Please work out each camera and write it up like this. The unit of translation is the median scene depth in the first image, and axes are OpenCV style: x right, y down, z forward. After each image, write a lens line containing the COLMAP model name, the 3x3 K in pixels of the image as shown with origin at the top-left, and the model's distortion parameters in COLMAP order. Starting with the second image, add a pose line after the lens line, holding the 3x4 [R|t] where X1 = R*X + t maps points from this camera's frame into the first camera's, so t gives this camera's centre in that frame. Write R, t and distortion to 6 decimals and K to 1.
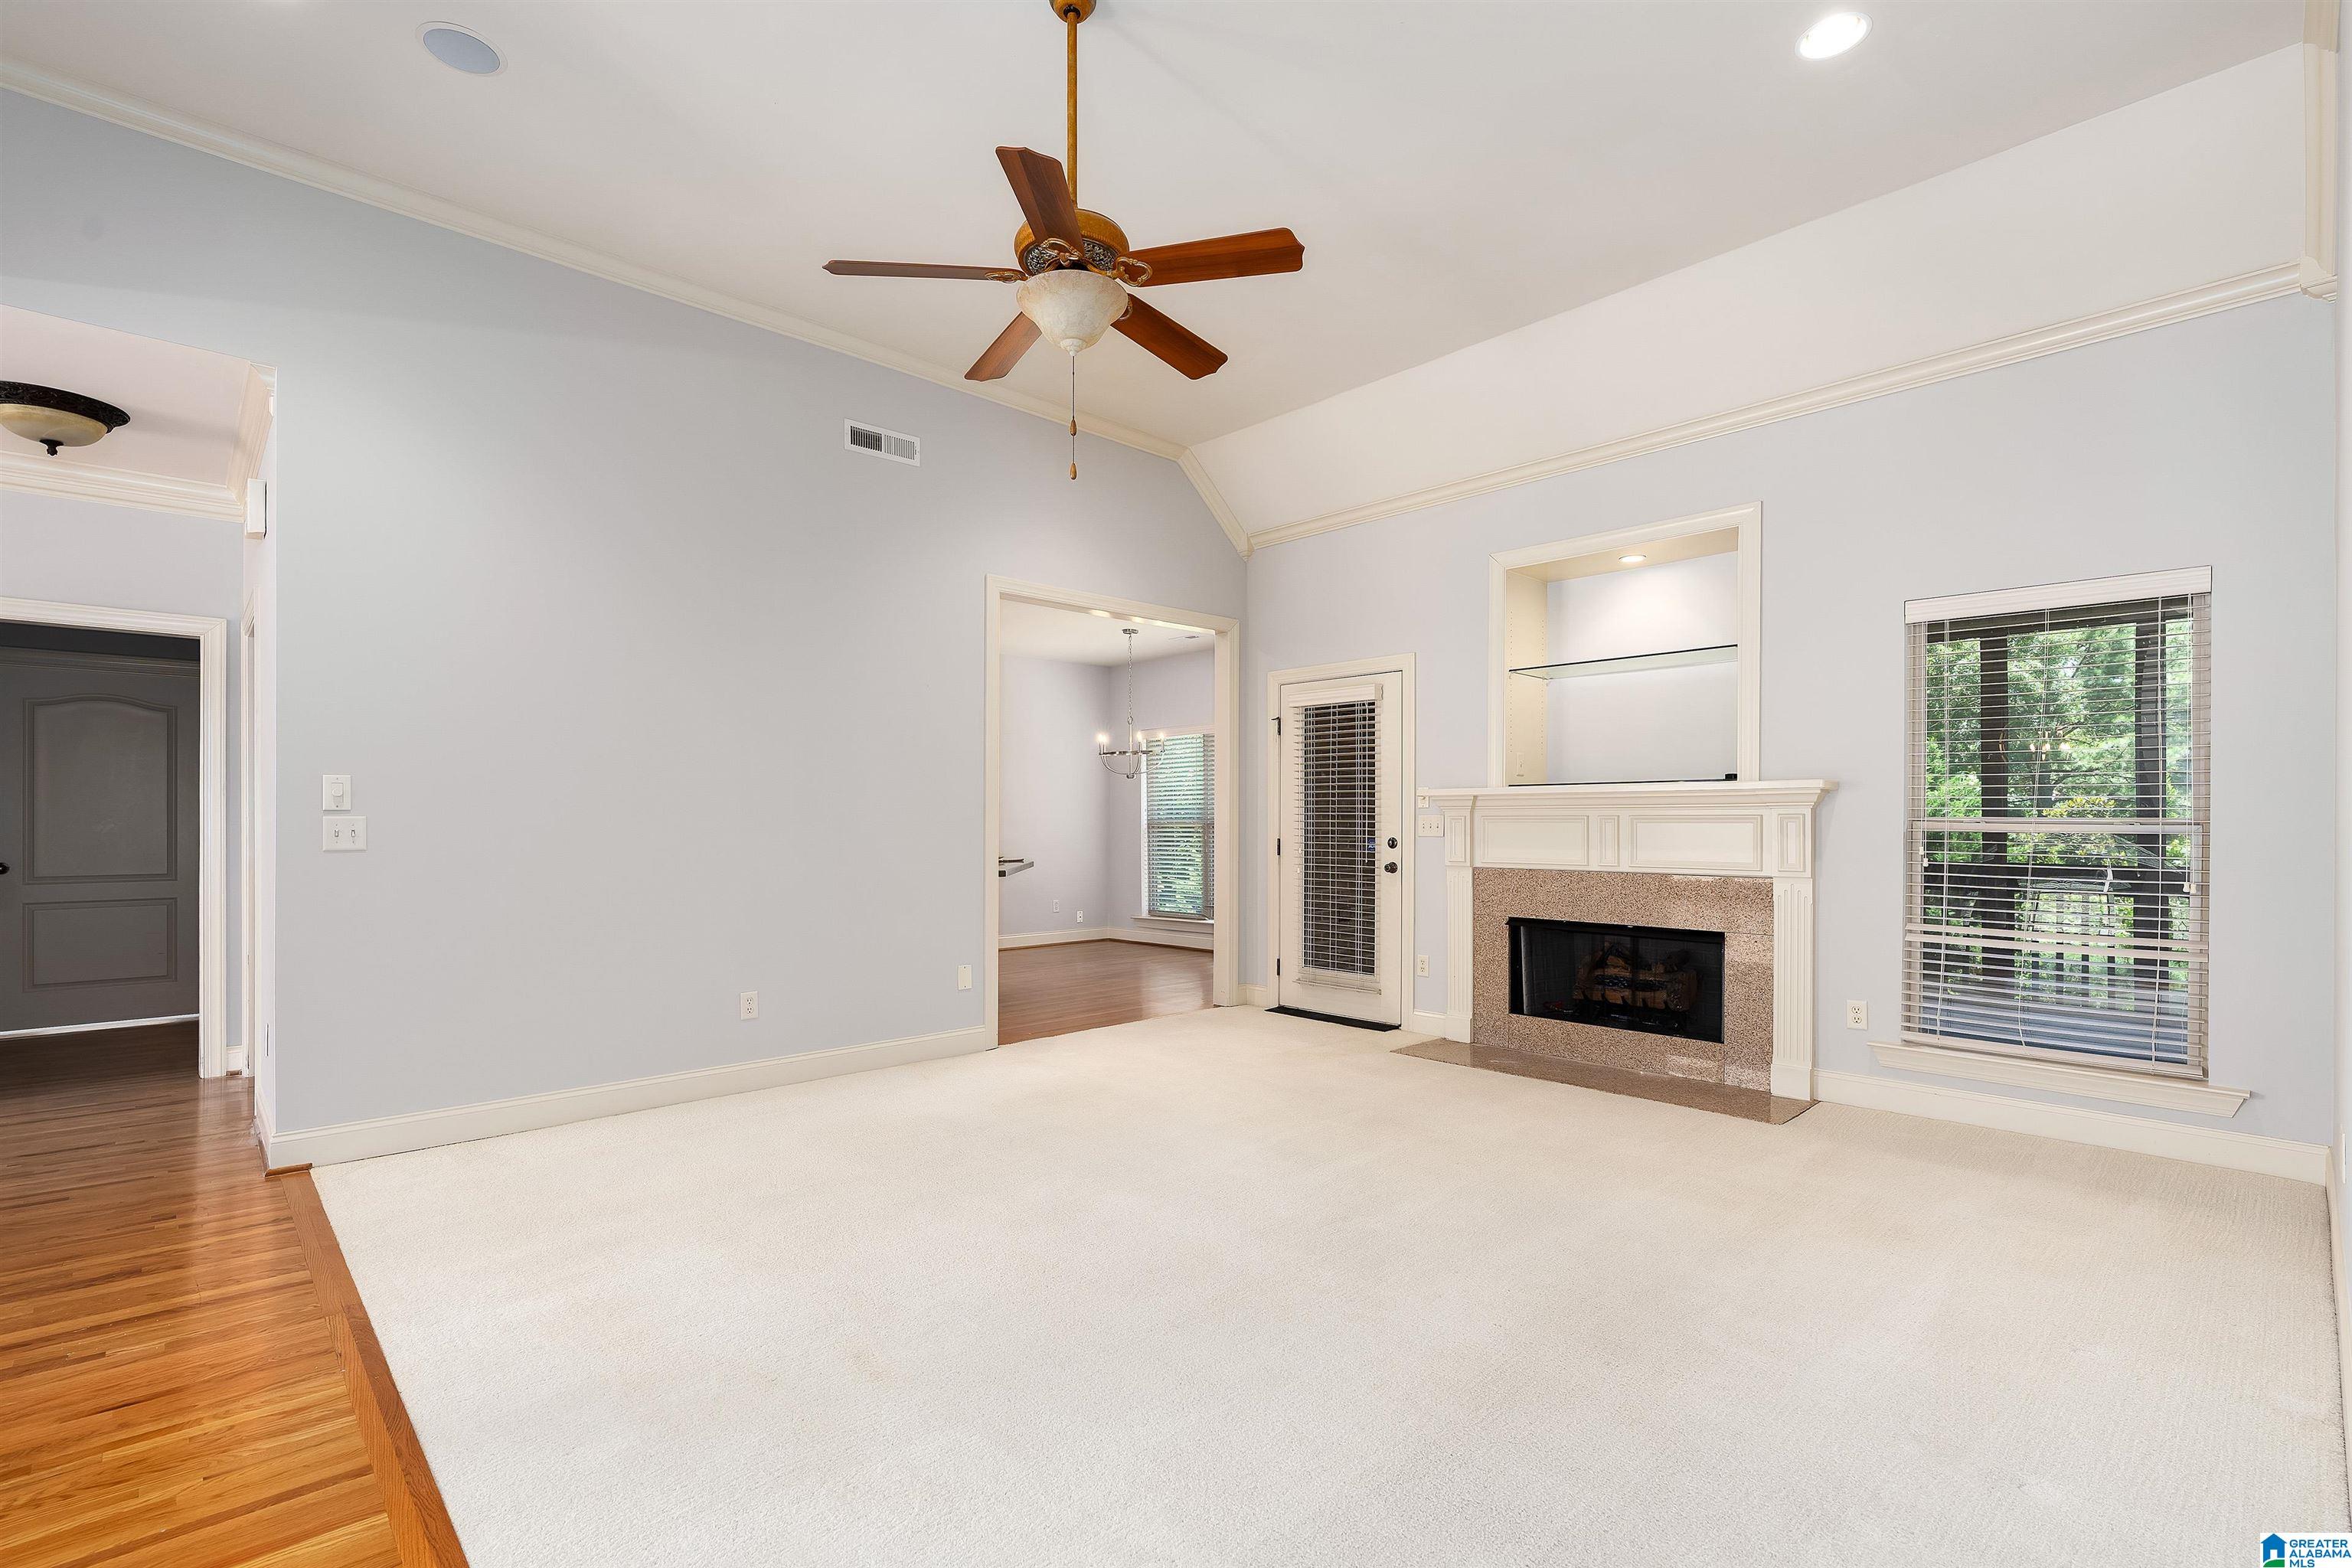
lens RADIAL K [[1087.8, 0, 1177.3], [0, 1087.8, 806.3], [0, 0, 1]] dist [-0.001236, 0.000047]
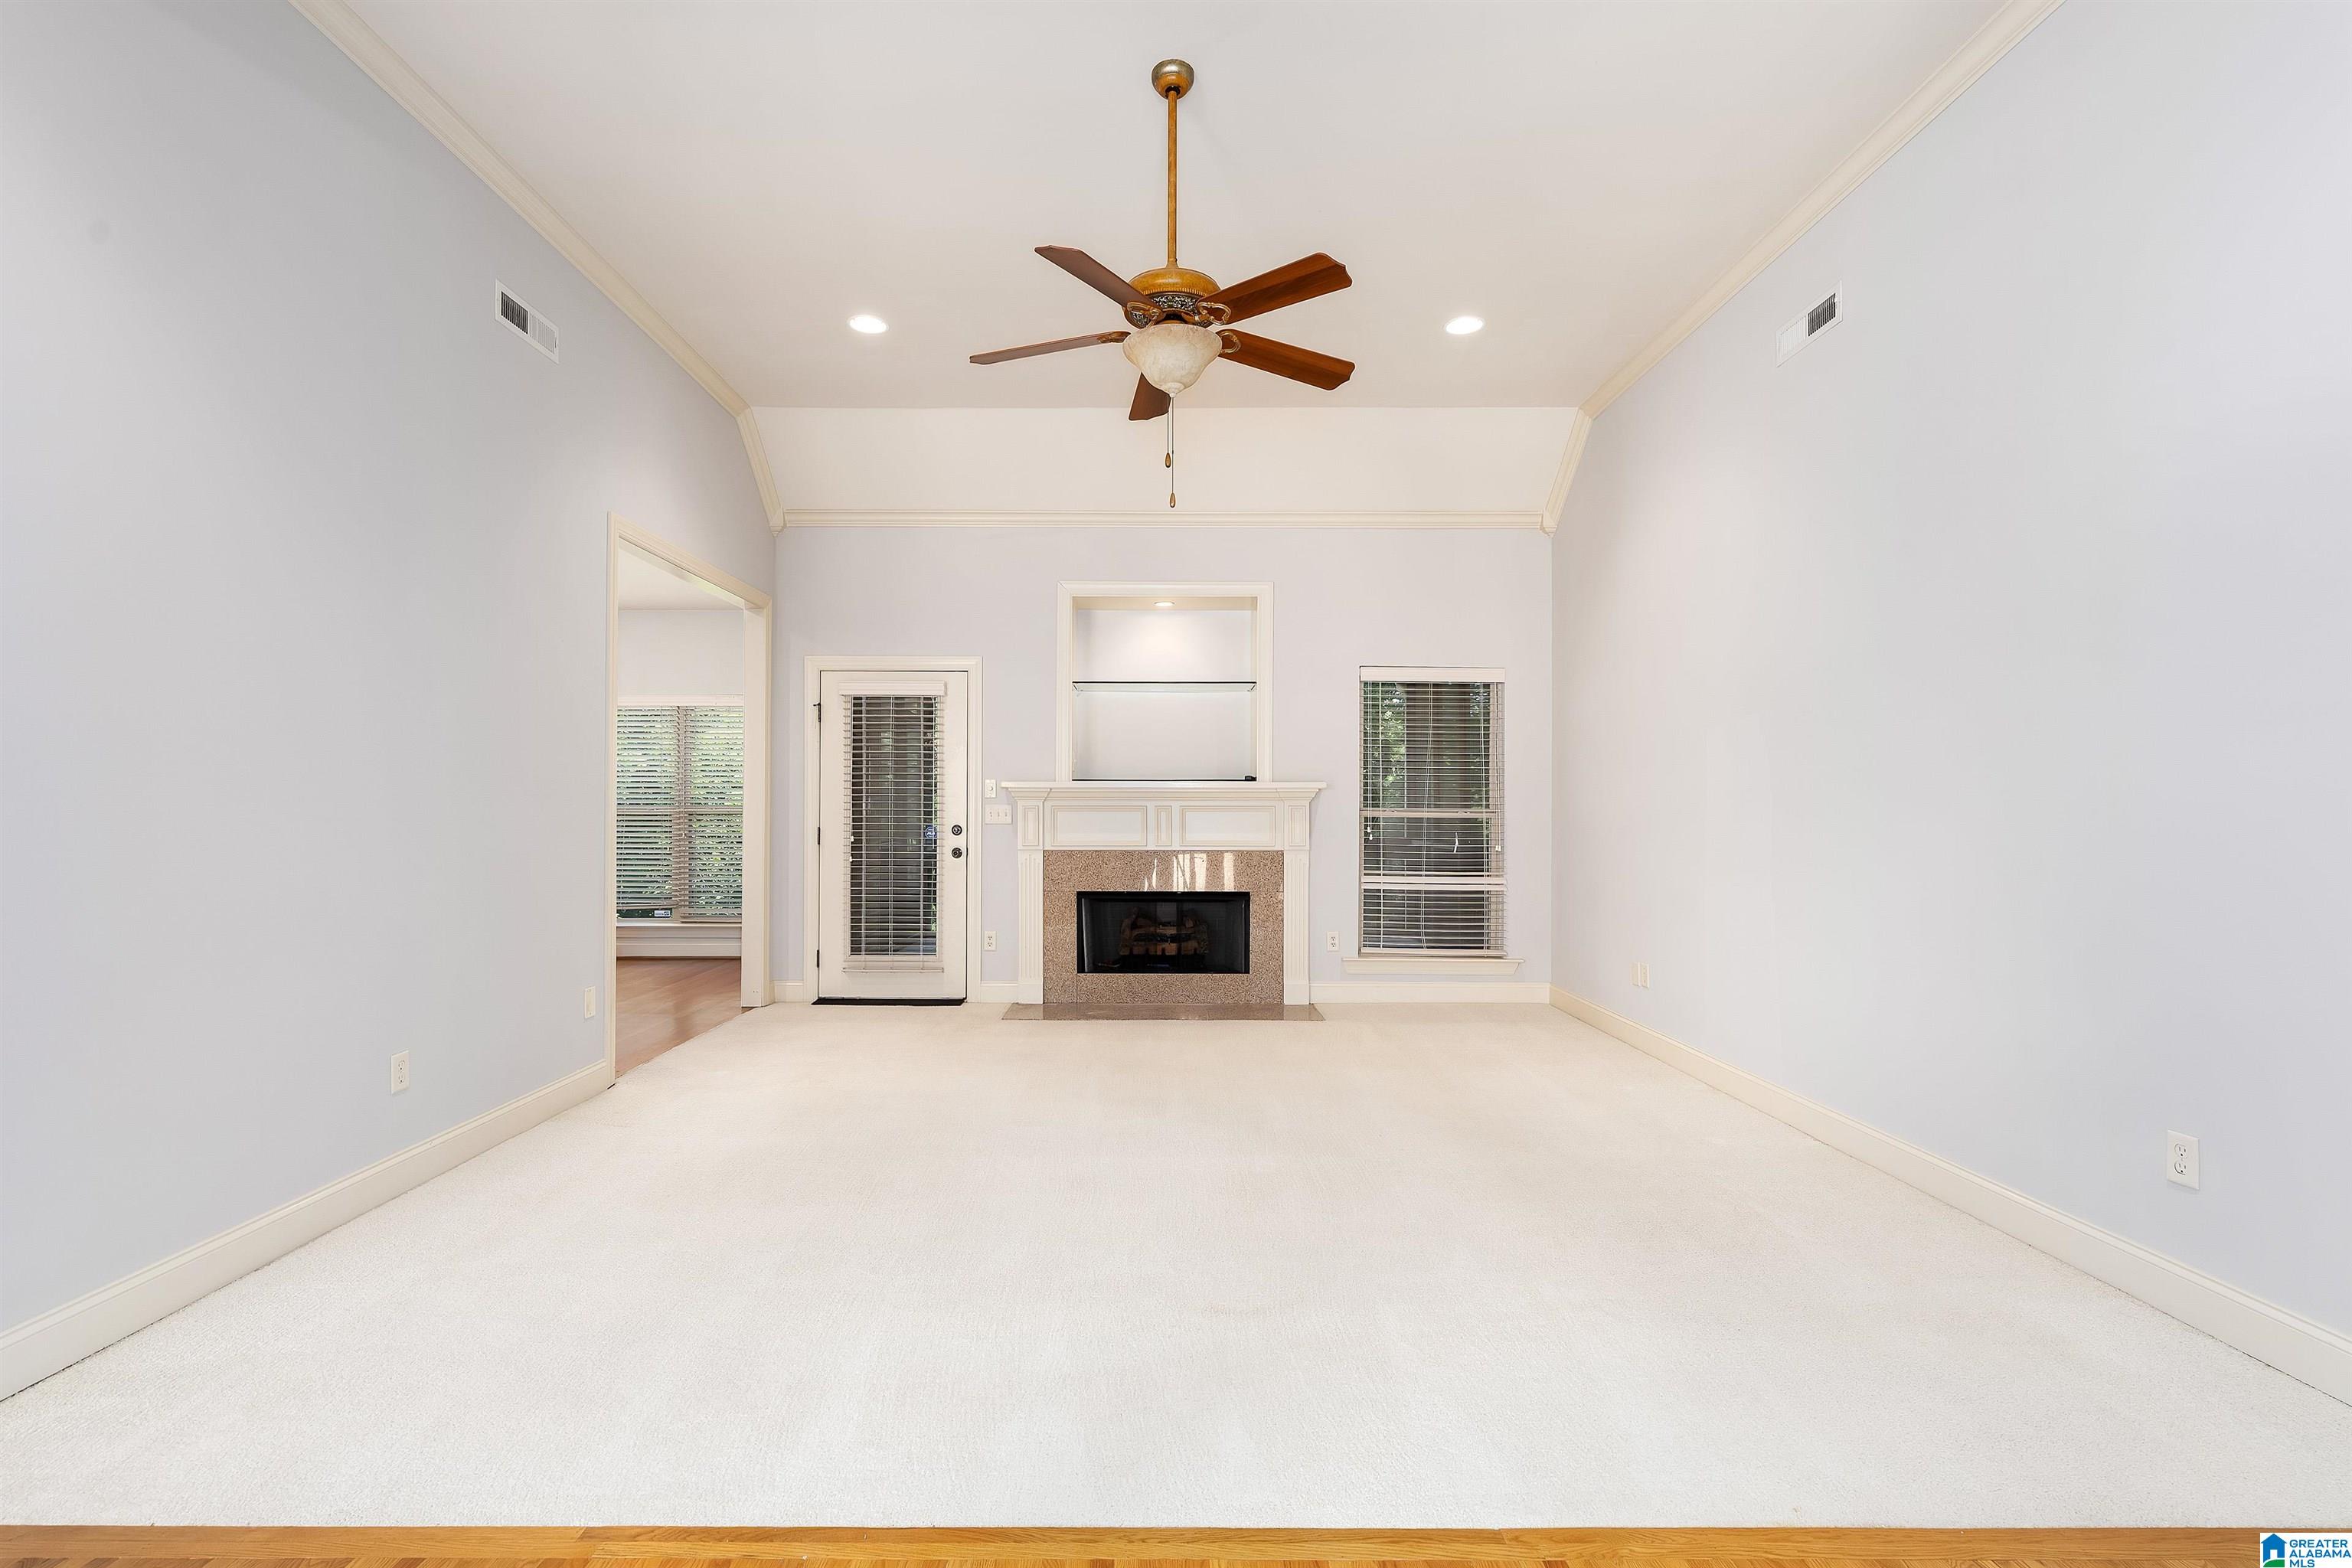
lens RADIAL K [[1068.8, 0, 1176.0], [0, 1068.8, 784.0], [0, 0, 1]] dist [-0.002244, -0.000080]
pose [[0.682512, 0.021272, 0.730564, -0.464314], [-0.012847, 0.999771, -0.017109, 0.003564], [-0.730761, 0.002292, 0.682629, 0.126693]]
